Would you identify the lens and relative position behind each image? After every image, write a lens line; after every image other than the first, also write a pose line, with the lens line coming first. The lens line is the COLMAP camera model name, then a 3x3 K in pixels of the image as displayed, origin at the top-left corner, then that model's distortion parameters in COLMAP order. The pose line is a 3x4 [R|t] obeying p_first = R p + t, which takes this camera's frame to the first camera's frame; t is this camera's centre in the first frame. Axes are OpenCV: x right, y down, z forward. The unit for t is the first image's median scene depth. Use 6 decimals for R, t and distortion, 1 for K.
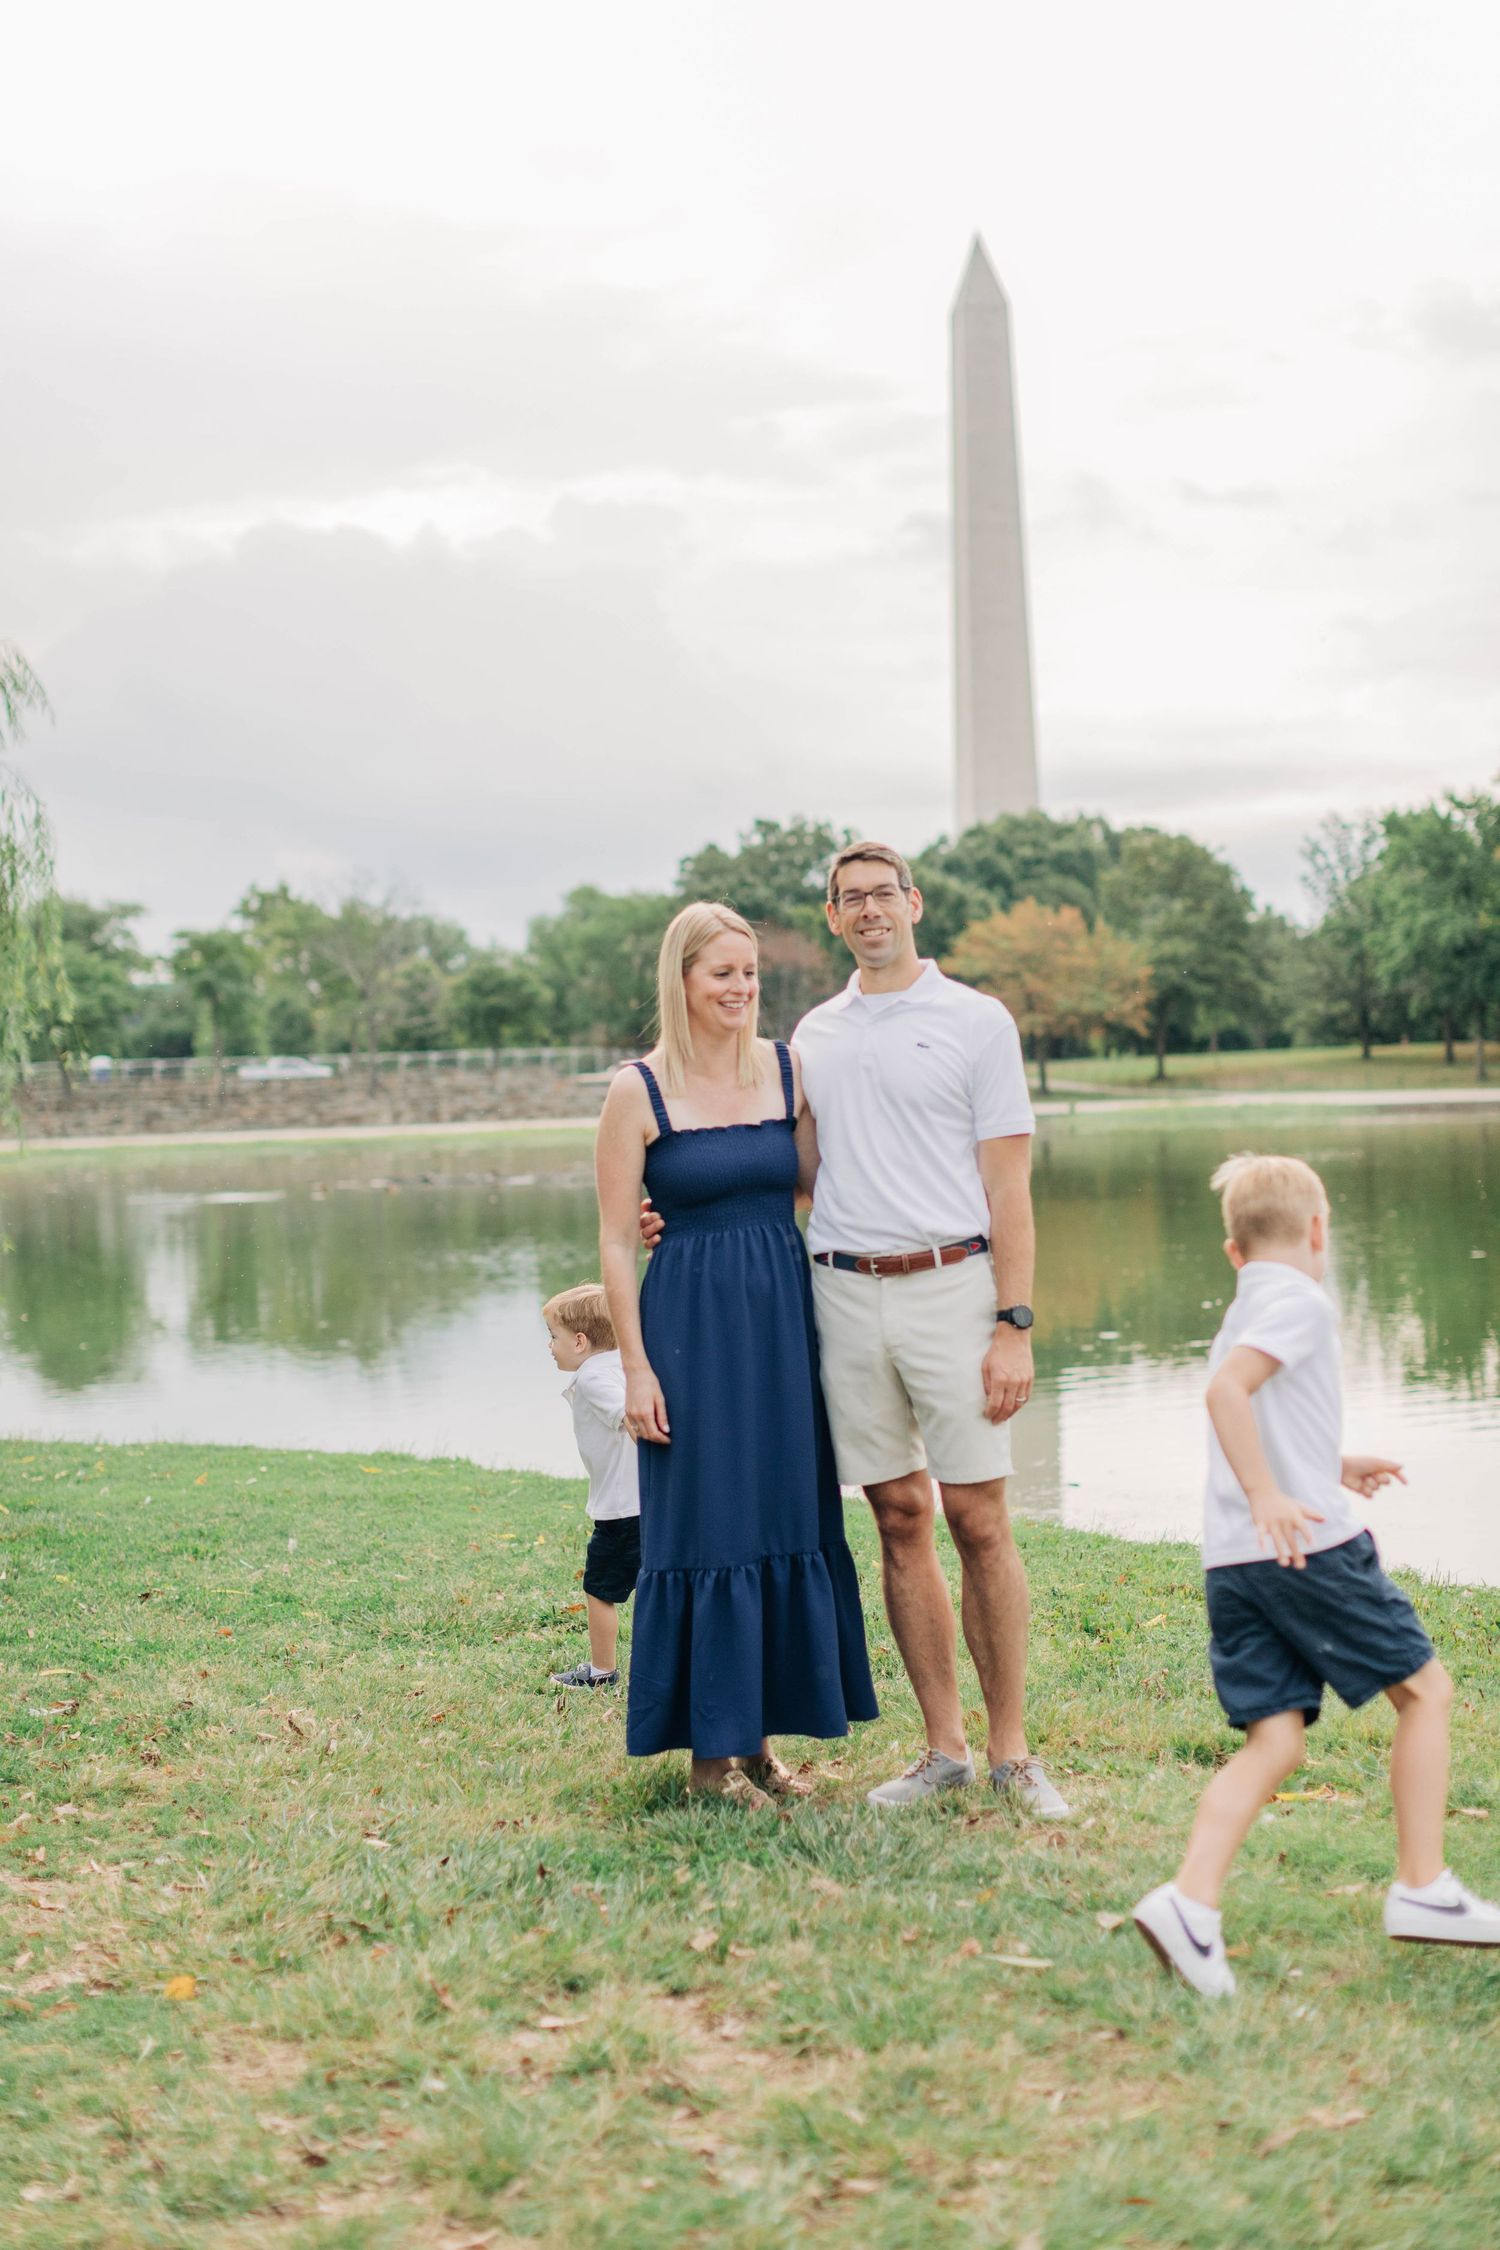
lens RADIAL K [[3243.1, 0, 750.0], [0, 3243.1, 1125.0], [0, 0, 1]] dist [0.032575, -0.009811]
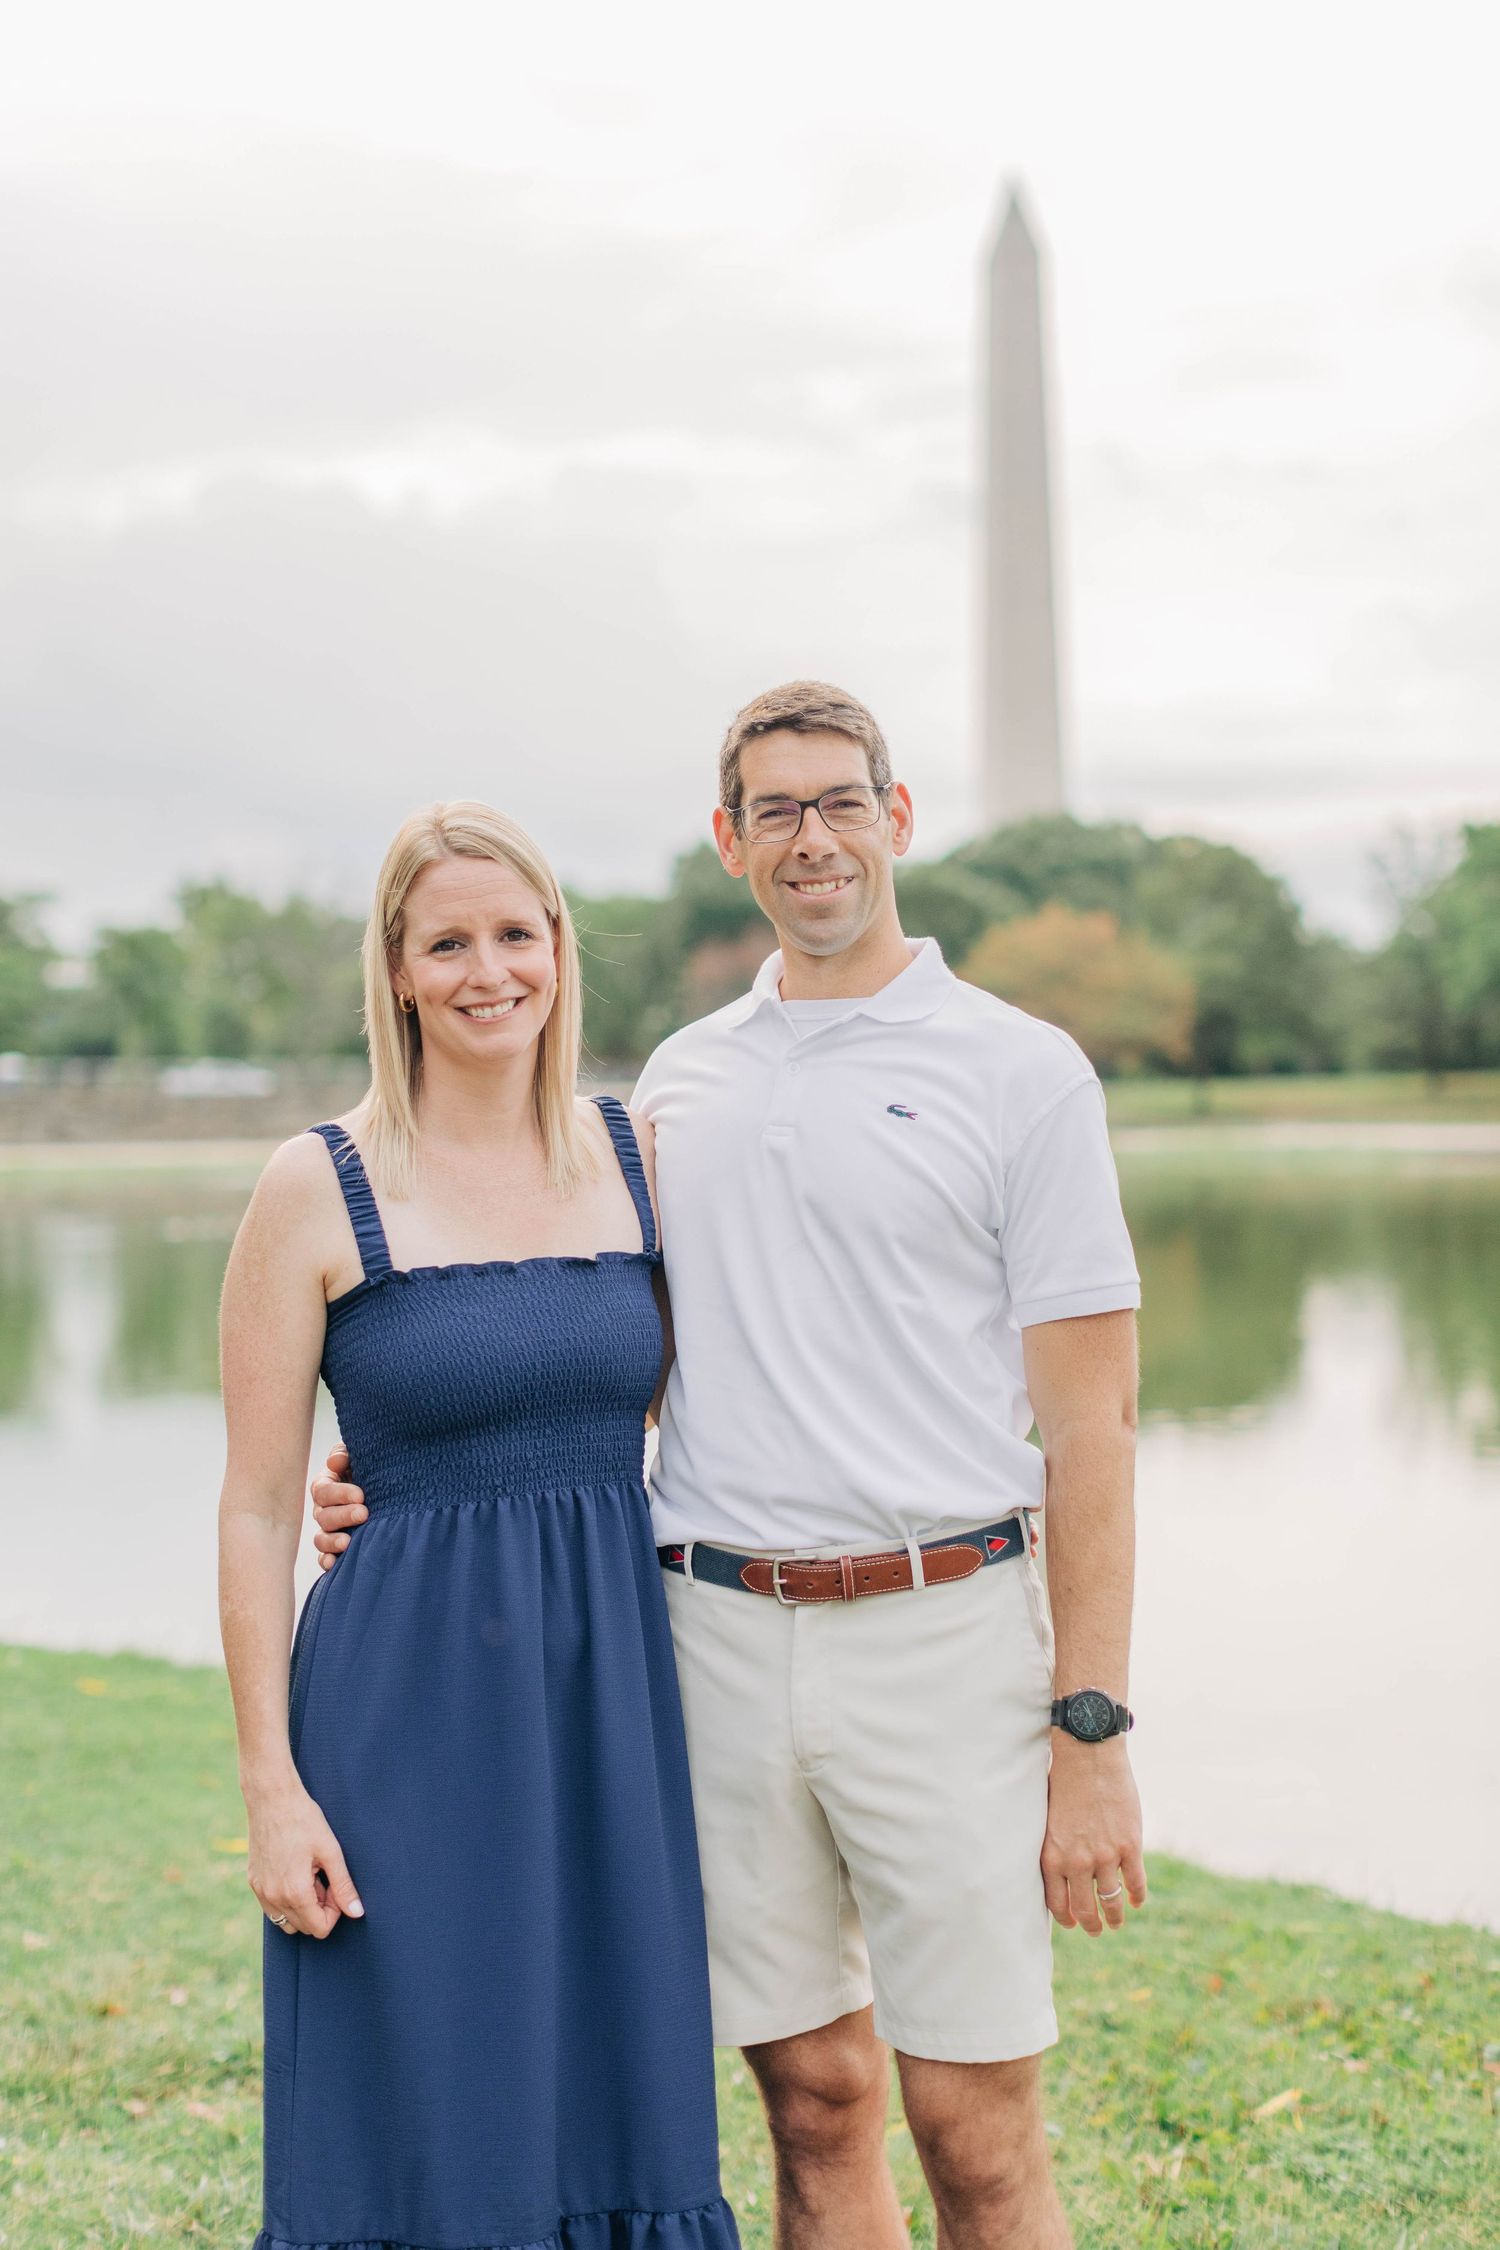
lens RADIAL K [[3243.1, 0, 750.0], [0, 3243.1, 1125.0], [0, 0, 1]] dist [0.032575, -0.009811]
pose [[0.999758, 0.021248, -0.005645, 0.026927], [-0.021270, 0.999766, -0.003871, -0.014601], [0.005562, 0.003990, 0.999977, 0.374391]]
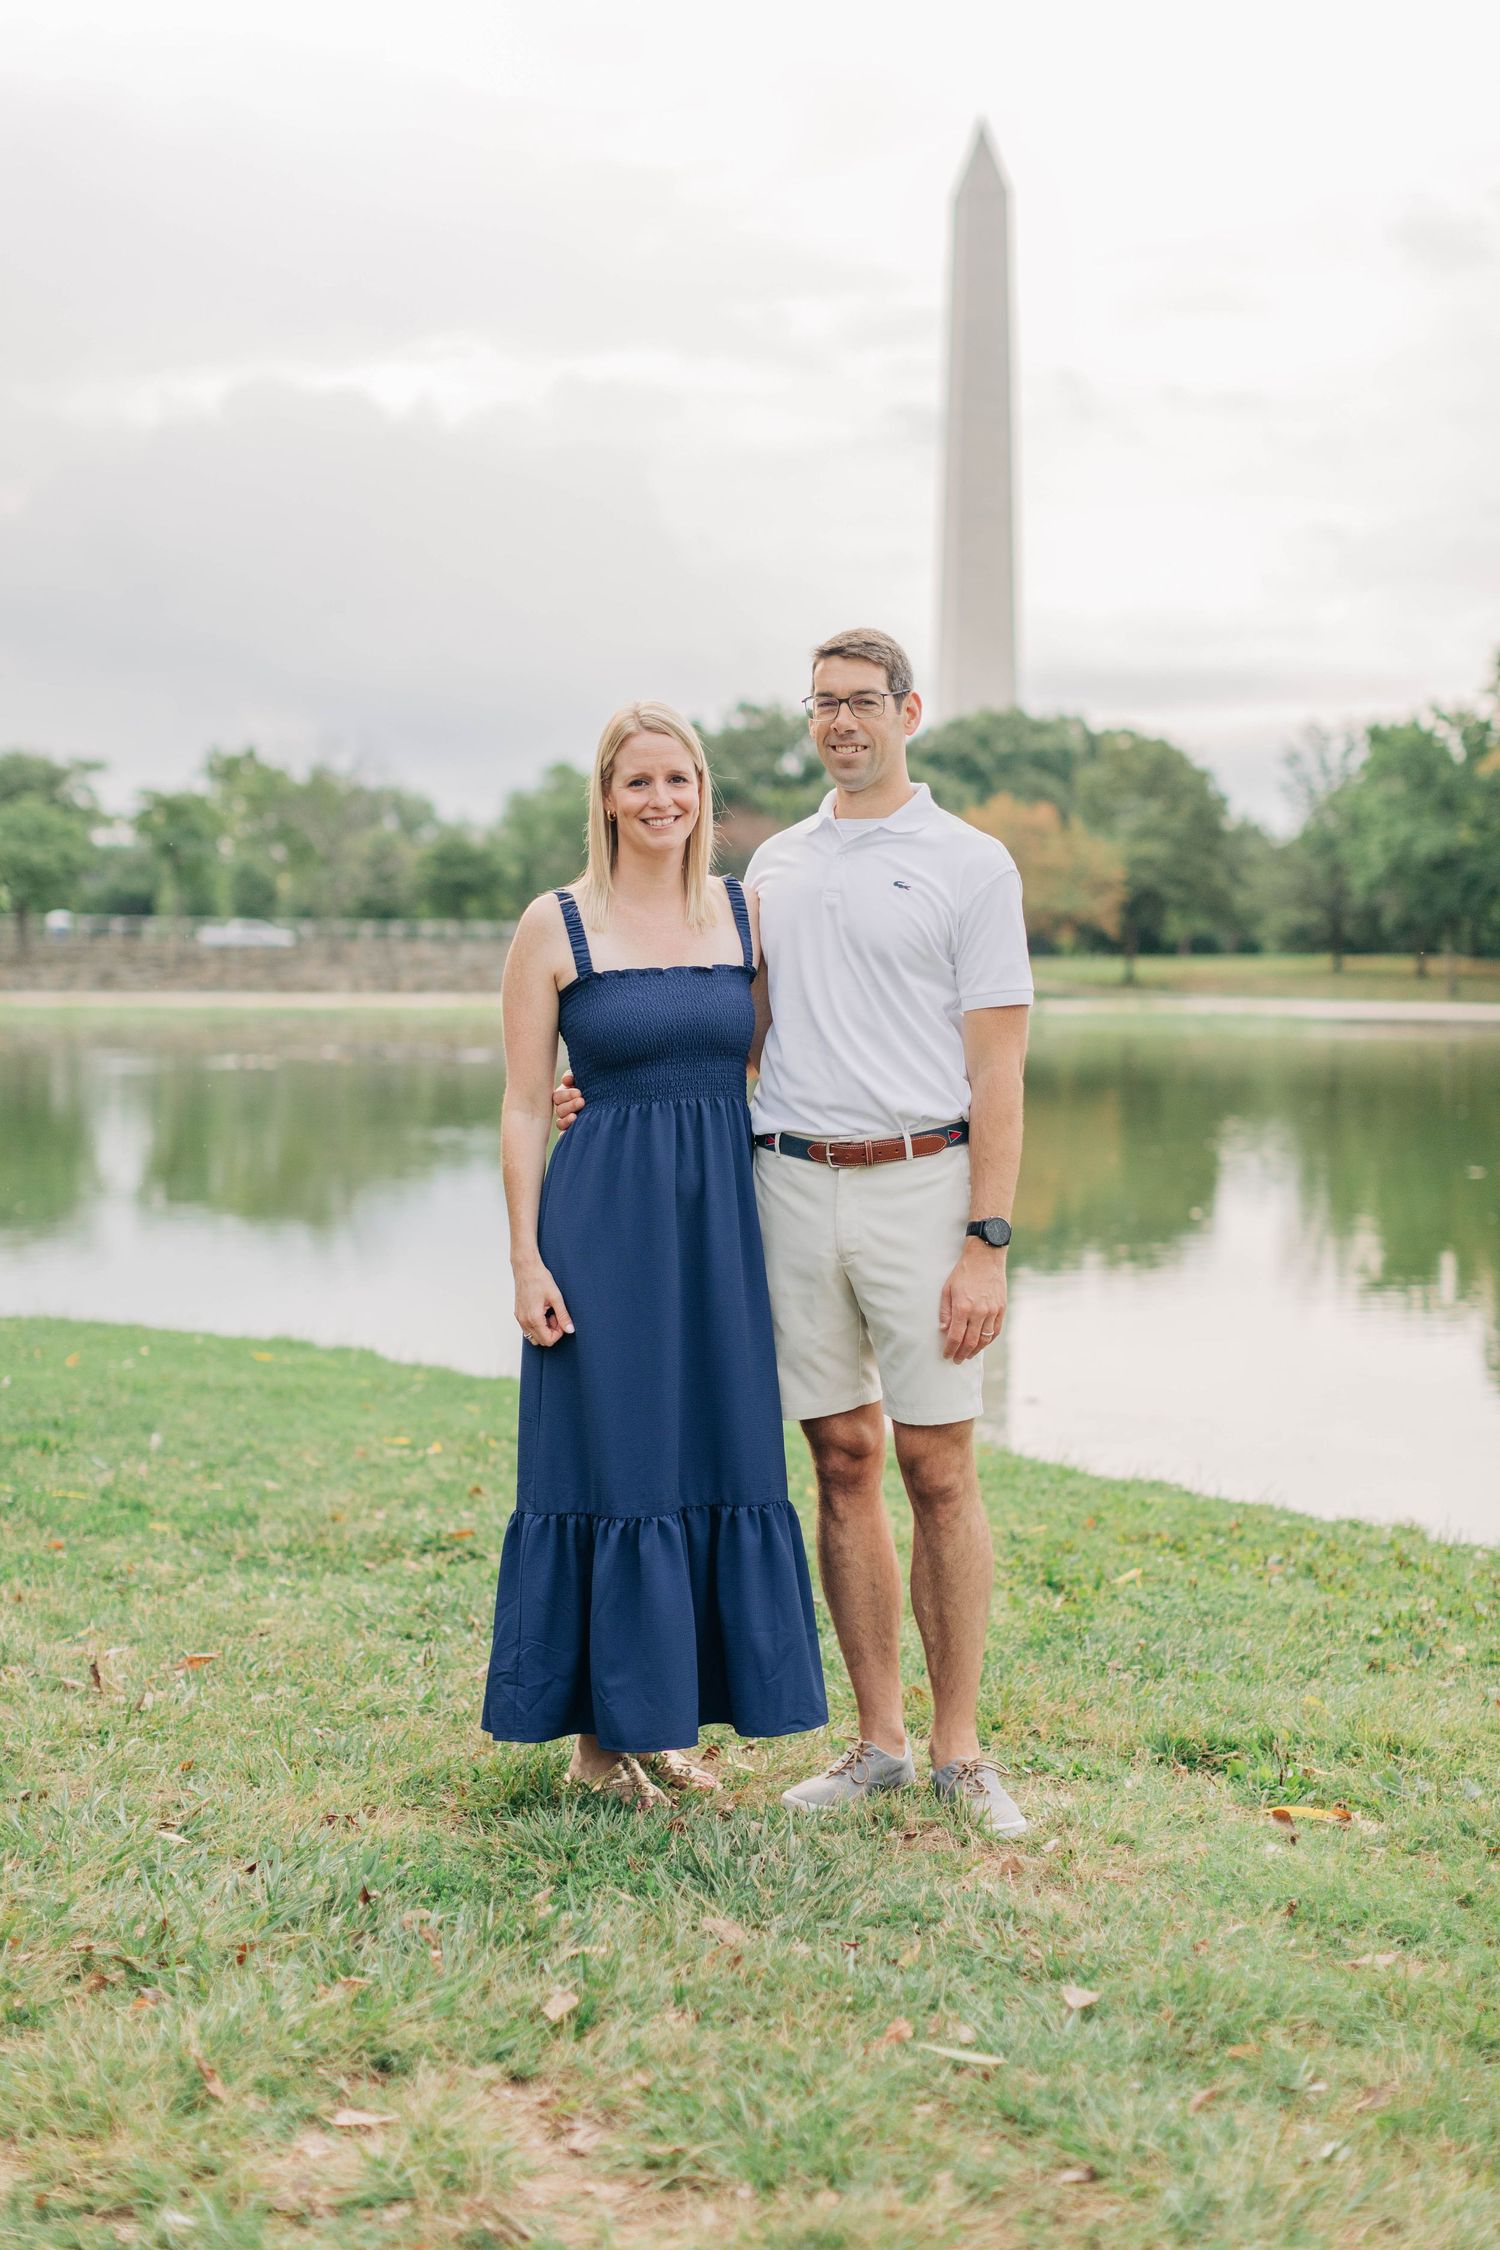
lens RADIAL K [[3119.1, 0, 743.9], [0, 3119.1, 1173.7], [0, 0, 1]] dist [0.020490, 0.008285]
pose [[0.999072, 0.042052, 0.009331, 0.008670], [-0.042463, 0.997875, 0.049430, 0.007443], [-0.007232, -0.049780, 0.998734, 0.153289]]
